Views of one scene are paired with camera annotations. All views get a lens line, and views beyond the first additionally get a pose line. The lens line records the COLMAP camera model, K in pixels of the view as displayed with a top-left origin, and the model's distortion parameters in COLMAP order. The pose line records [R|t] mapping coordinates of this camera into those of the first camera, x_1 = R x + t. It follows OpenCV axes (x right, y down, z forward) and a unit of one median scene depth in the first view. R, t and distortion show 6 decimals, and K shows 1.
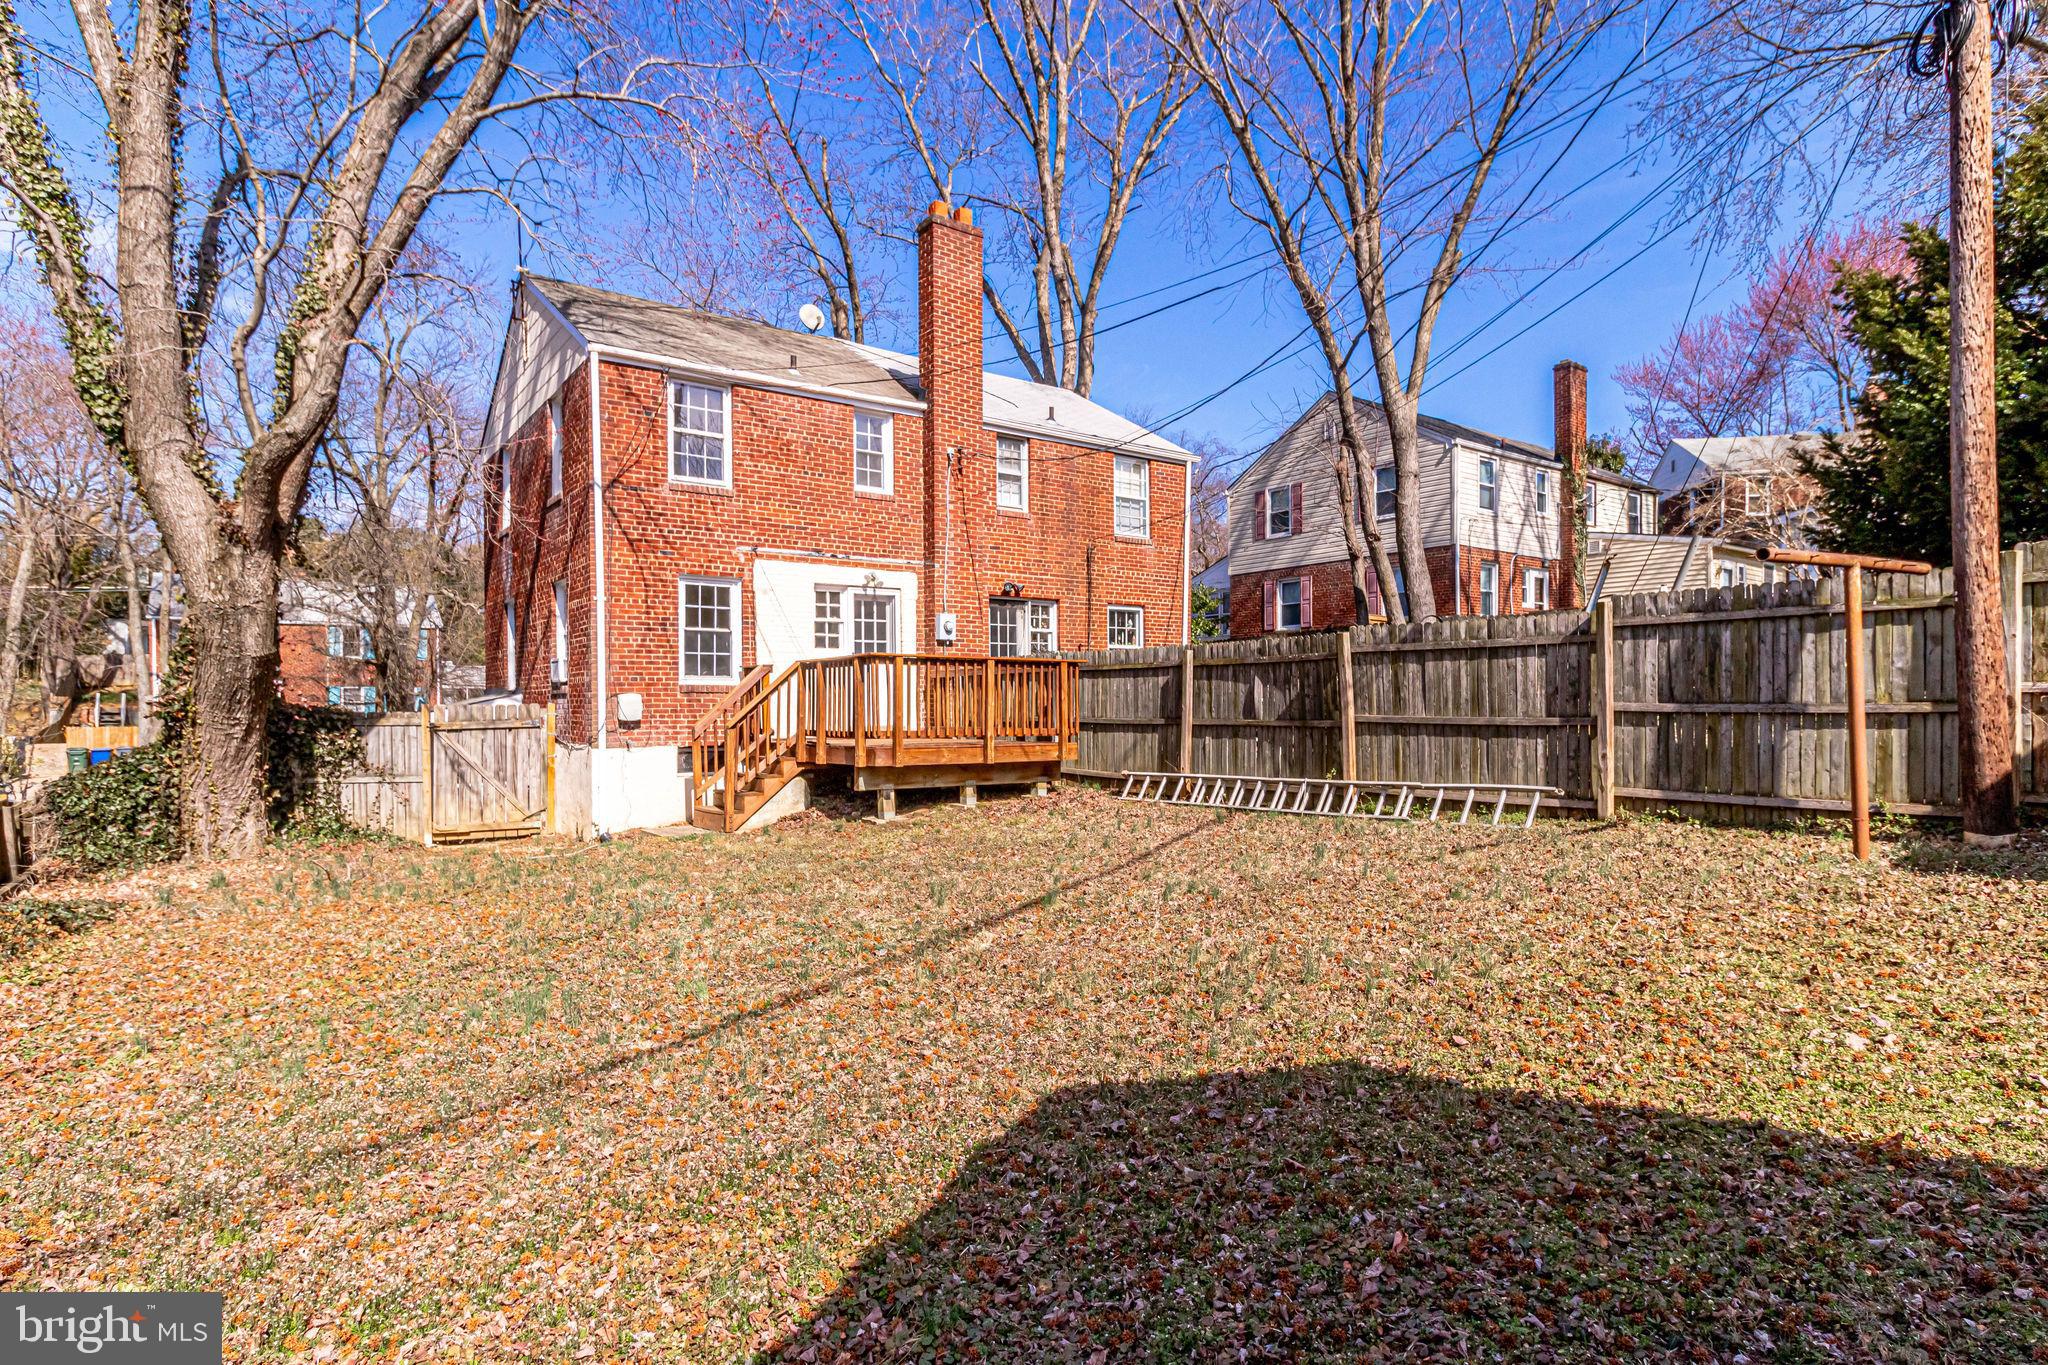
lens RADIAL K [[1034.8, 0, 1023.6], [0, 1034.8, 726.3], [0, 0, 1]] dist [0.006717, 0.000414]
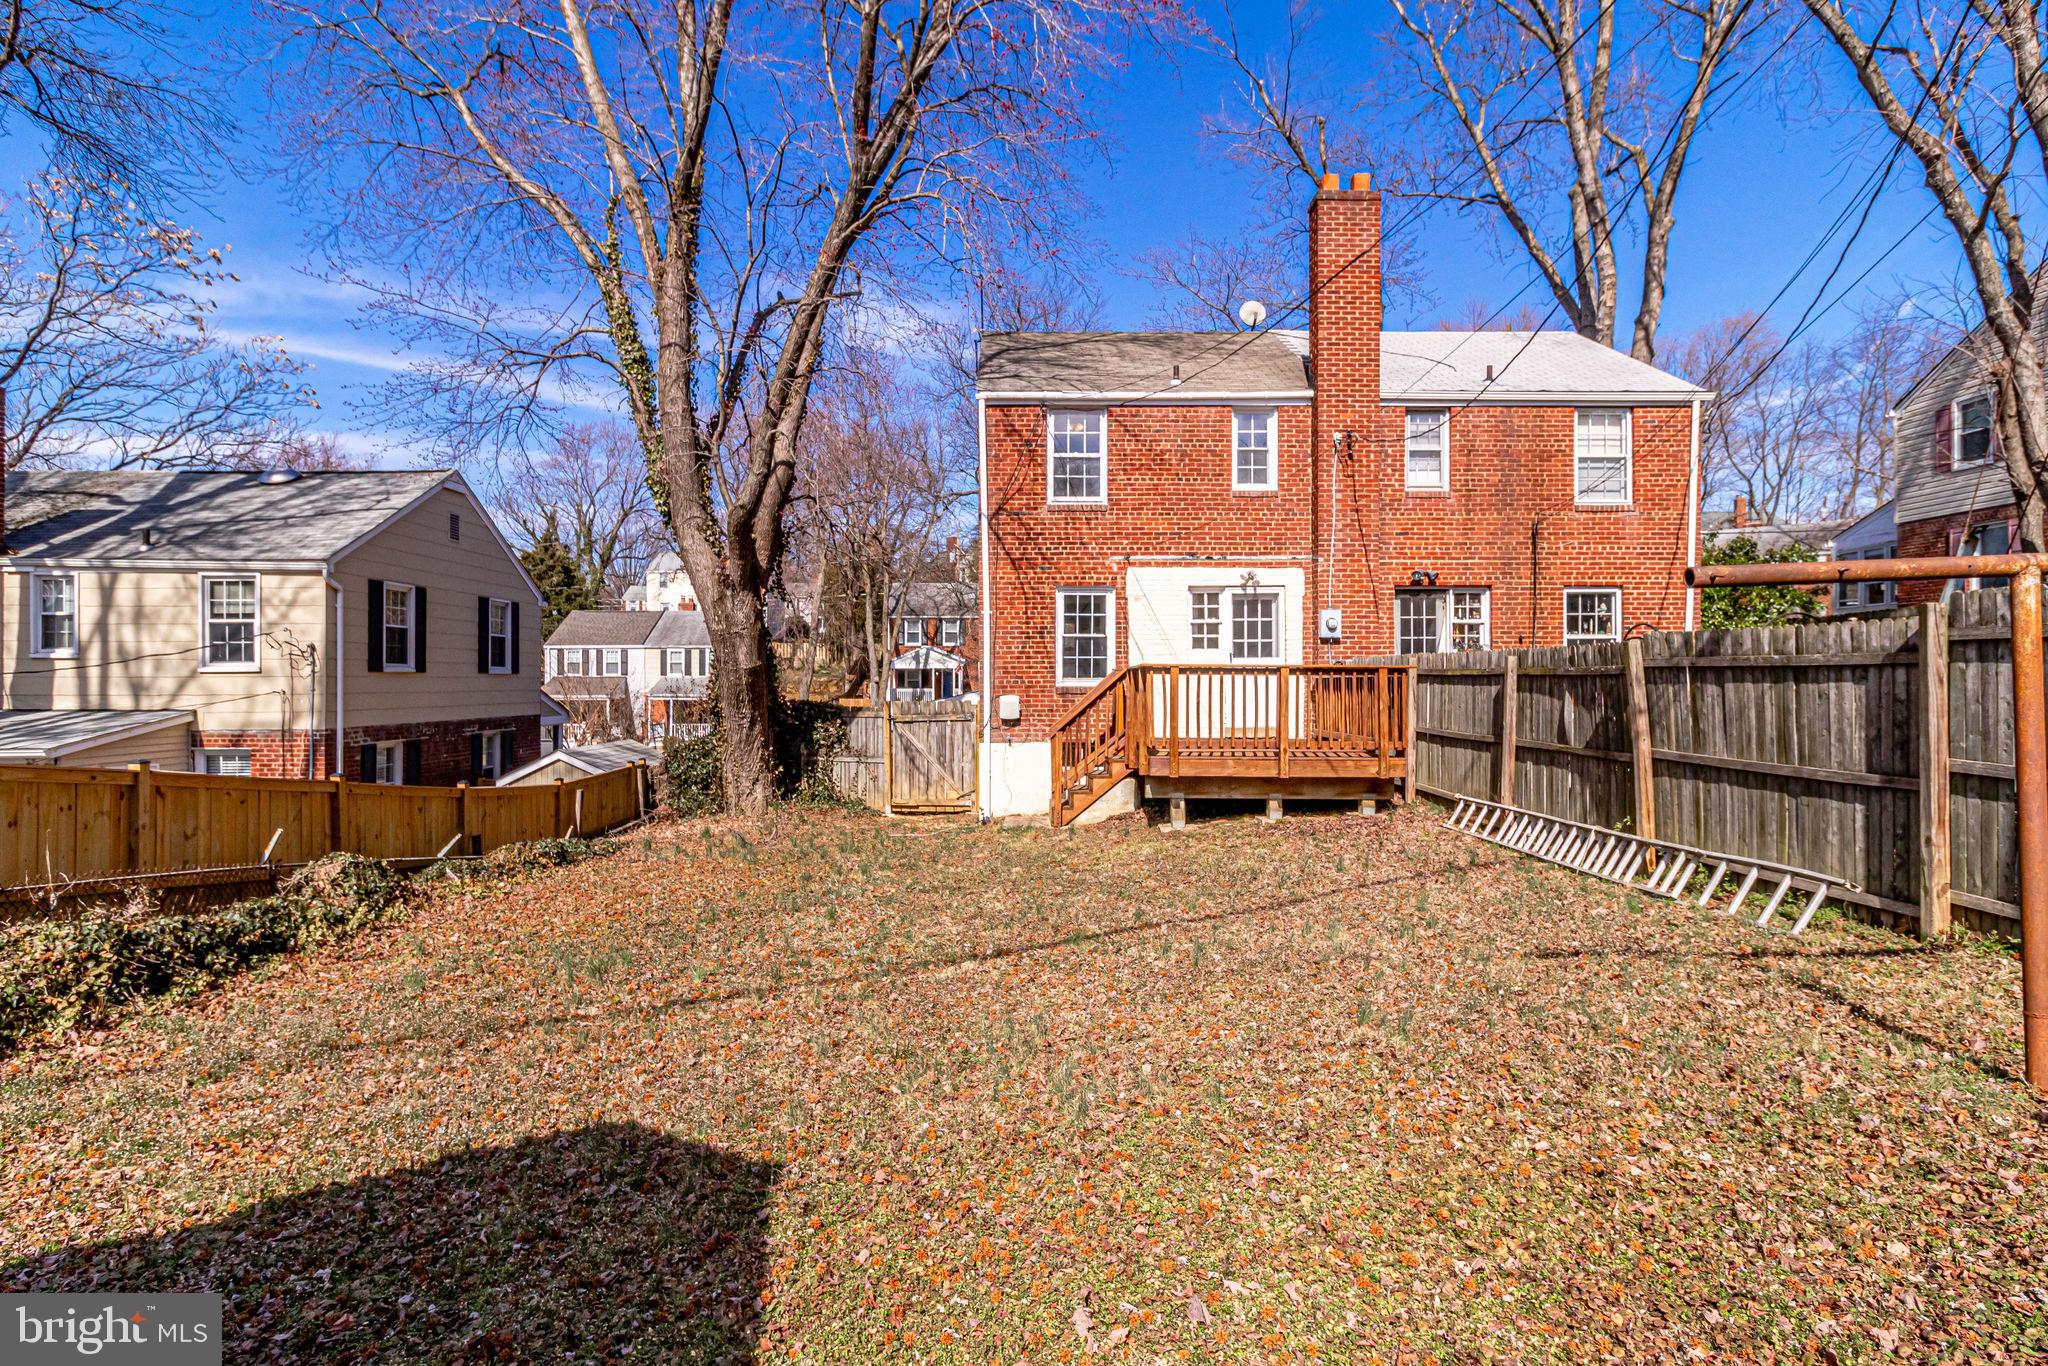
lens RADIAL K [[1026.3, 0, 1030.1], [0, 1026.3, 697.5], [0, 0, 1]] dist [0.004486, 0.000338]
pose [[0.824326, 0.013816, -0.565947, 0.256150], [-0.015425, 0.999879, 0.001942, -0.029771], [0.565905, 0.007128, 0.824439, 0.083378]]
